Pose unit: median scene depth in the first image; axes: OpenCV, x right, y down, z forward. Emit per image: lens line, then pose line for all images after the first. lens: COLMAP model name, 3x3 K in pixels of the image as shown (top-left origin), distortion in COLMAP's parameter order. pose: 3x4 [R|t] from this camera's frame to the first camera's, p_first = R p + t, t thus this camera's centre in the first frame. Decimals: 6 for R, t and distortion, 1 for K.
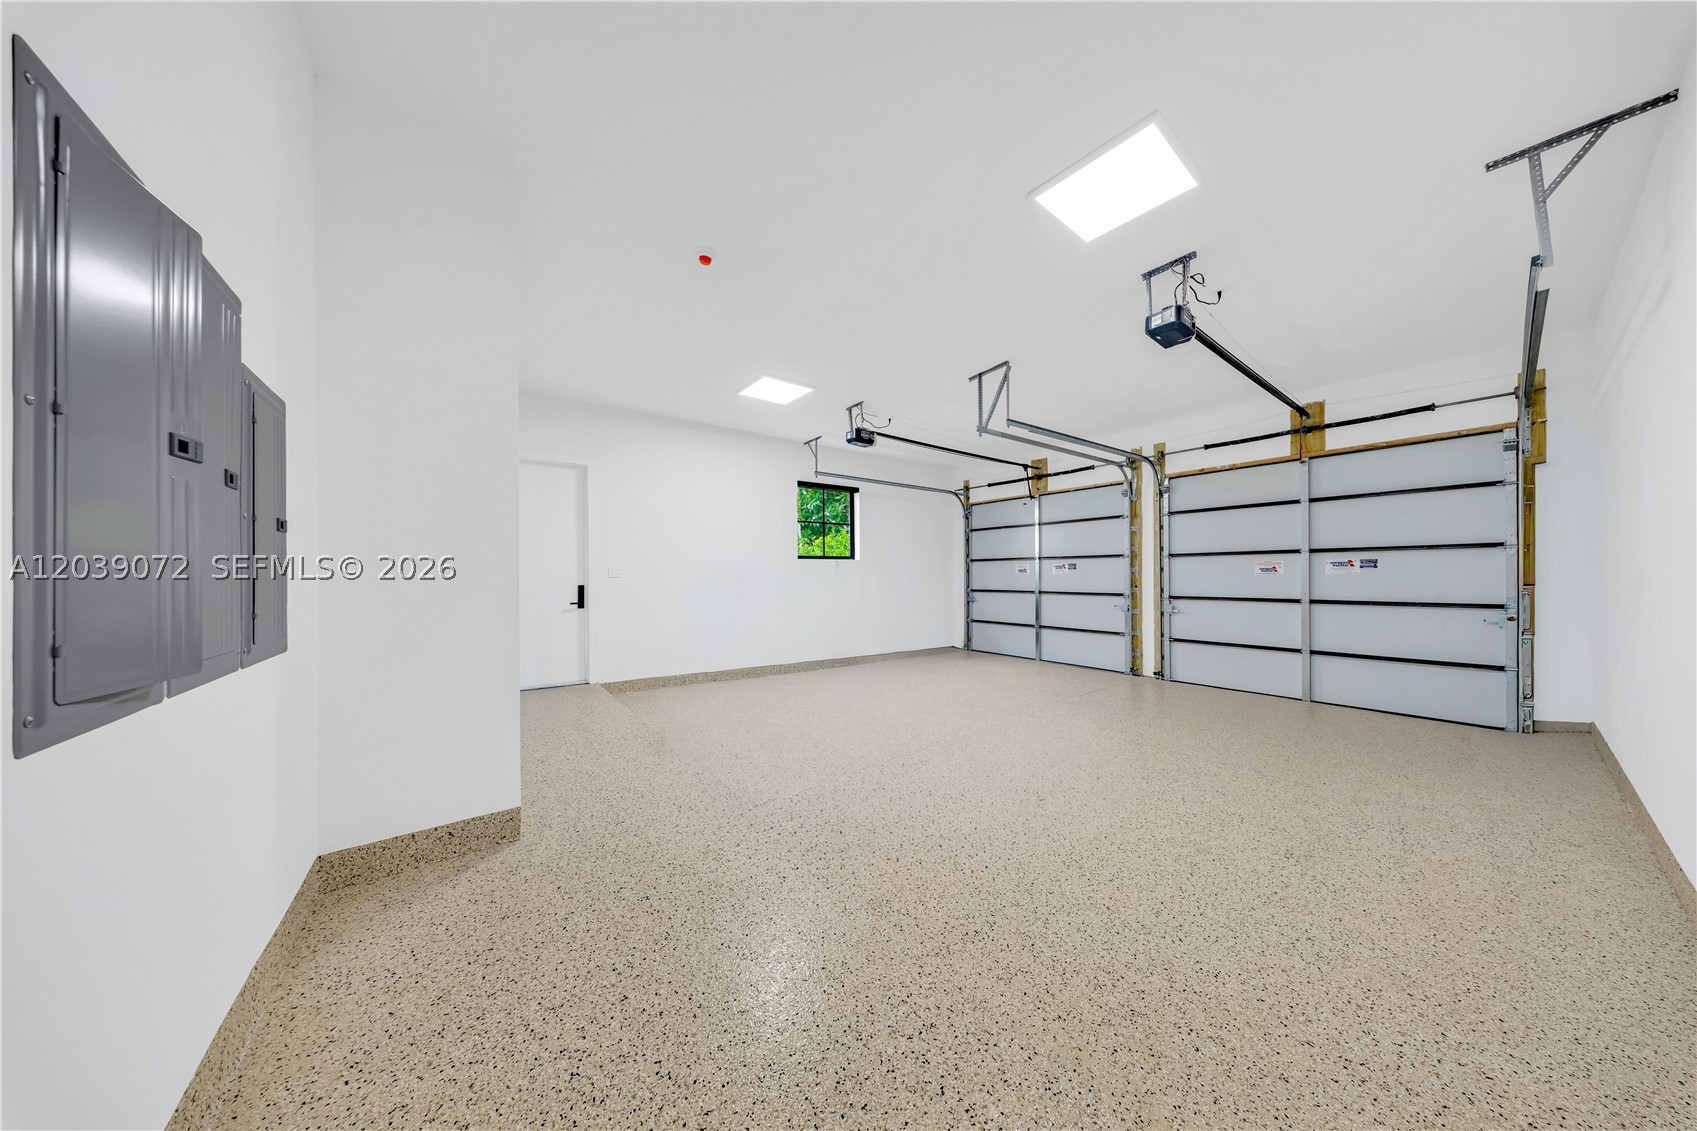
lens RADIAL K [[499.9, 0, 855.4], [0, 499.9, 572.4], [0, 0, 1]] dist [0.010787, 0.000237]
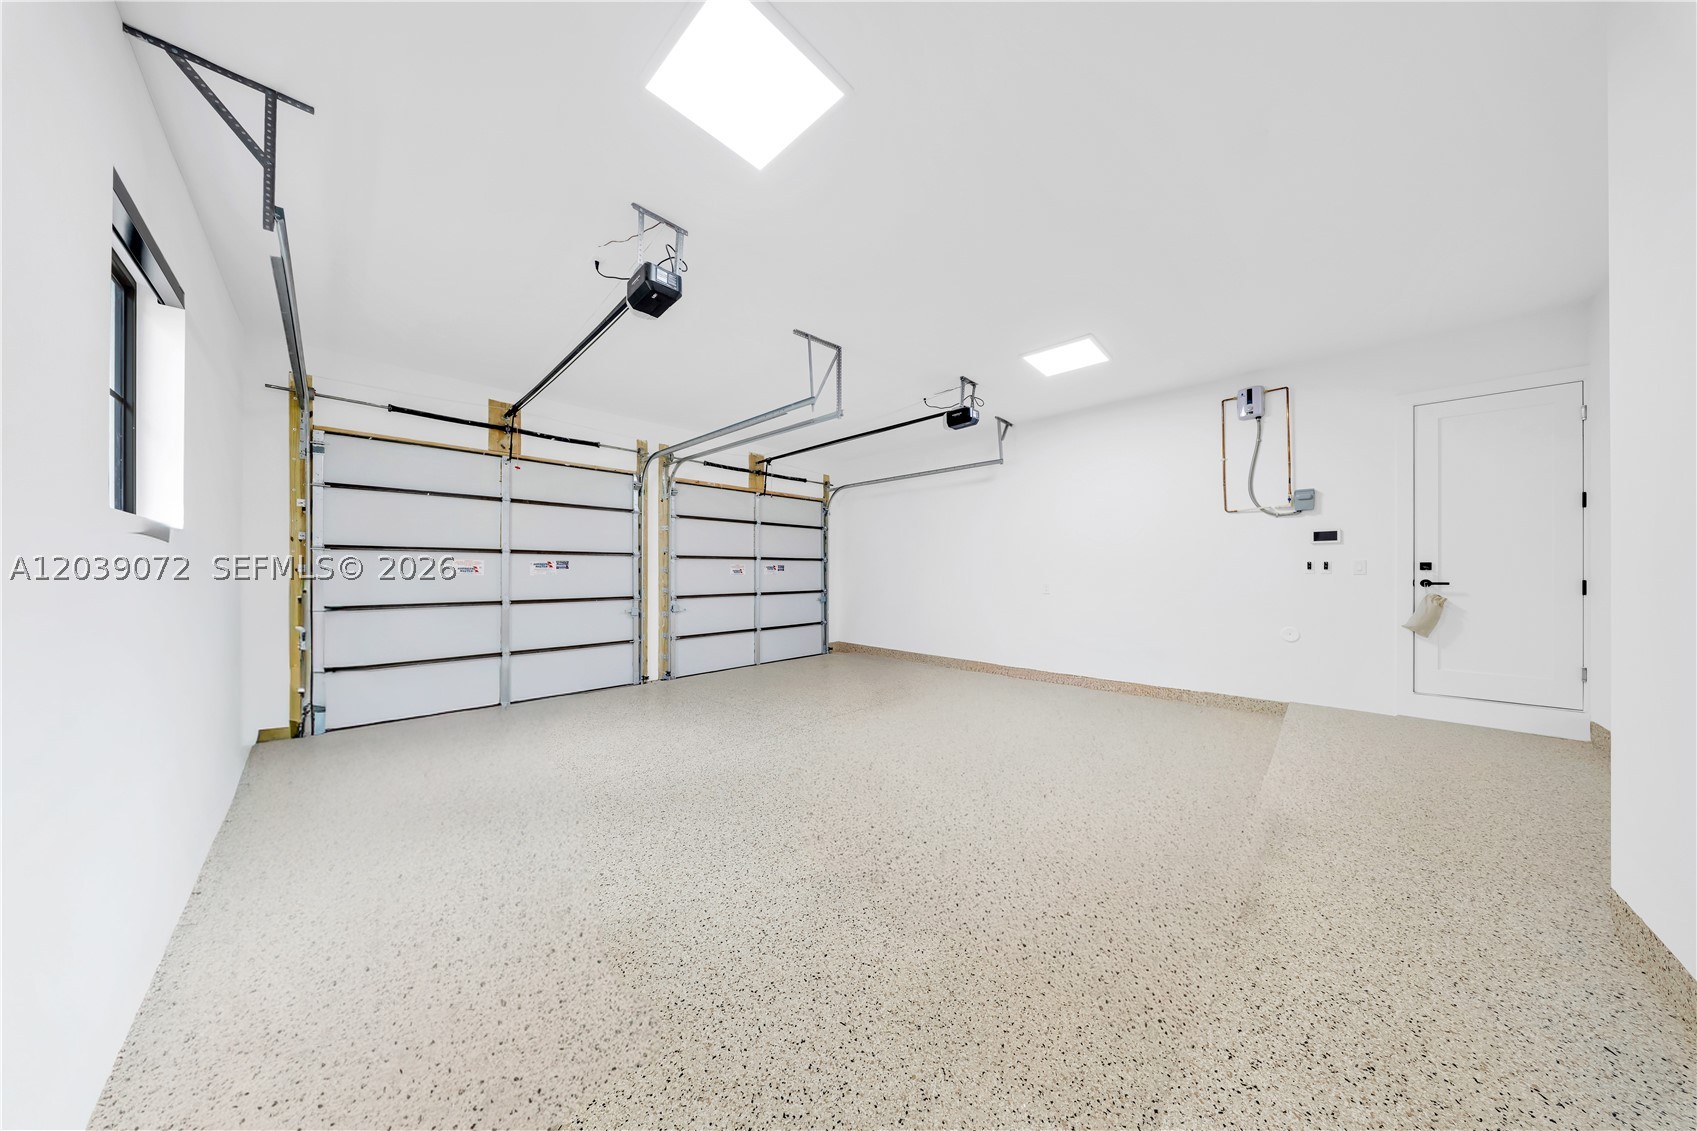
lens RADIAL K [[499.9, 0, 855.6], [0, 499.9, 567.8], [0, 0, 1]] dist [0.010787, 0.000237]
pose [[-0.155348, 0.009930, 0.987810, -0.448992], [-0.003207, 0.999939, -0.010556, -0.001301], [-0.987855, -0.004808, -0.155306, 0.800693]]
